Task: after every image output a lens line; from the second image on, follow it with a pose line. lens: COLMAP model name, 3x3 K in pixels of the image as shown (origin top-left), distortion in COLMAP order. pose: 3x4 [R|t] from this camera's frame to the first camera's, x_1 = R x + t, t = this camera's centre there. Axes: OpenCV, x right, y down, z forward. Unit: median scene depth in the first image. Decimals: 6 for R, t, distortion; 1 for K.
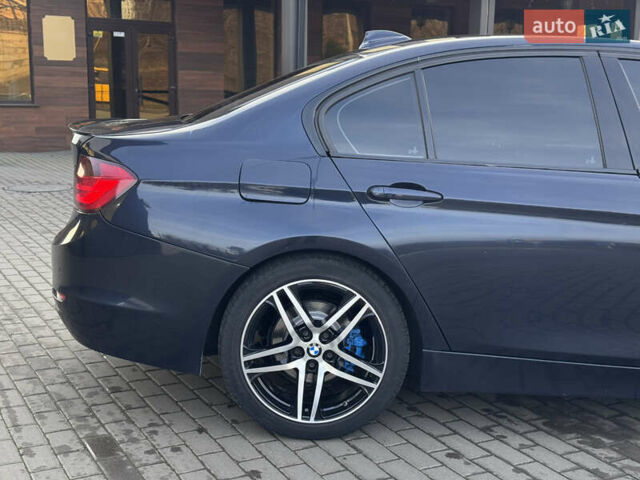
lens RADIAL K [[880.0, 0, 320.0], [0, 880.0, 240.0], [0, 0, 1]] dist [0.196031, -0.415952]
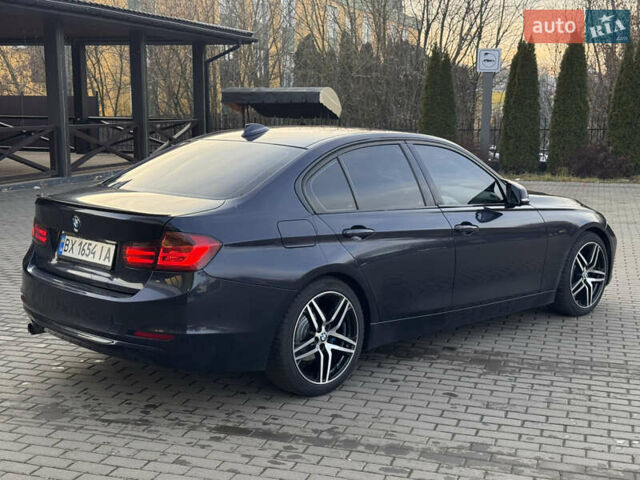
lens RADIAL K [[880.0, 0, 320.0], [0, 880.0, 240.0], [0, 0, 1]] dist [0.196031, -0.415952]
pose [[0.721377, -0.121616, 0.681780, -1.066809], [0.125390, 0.991126, 0.044125, -0.117774], [-0.681096, 0.053657, 0.730225, -0.157076]]
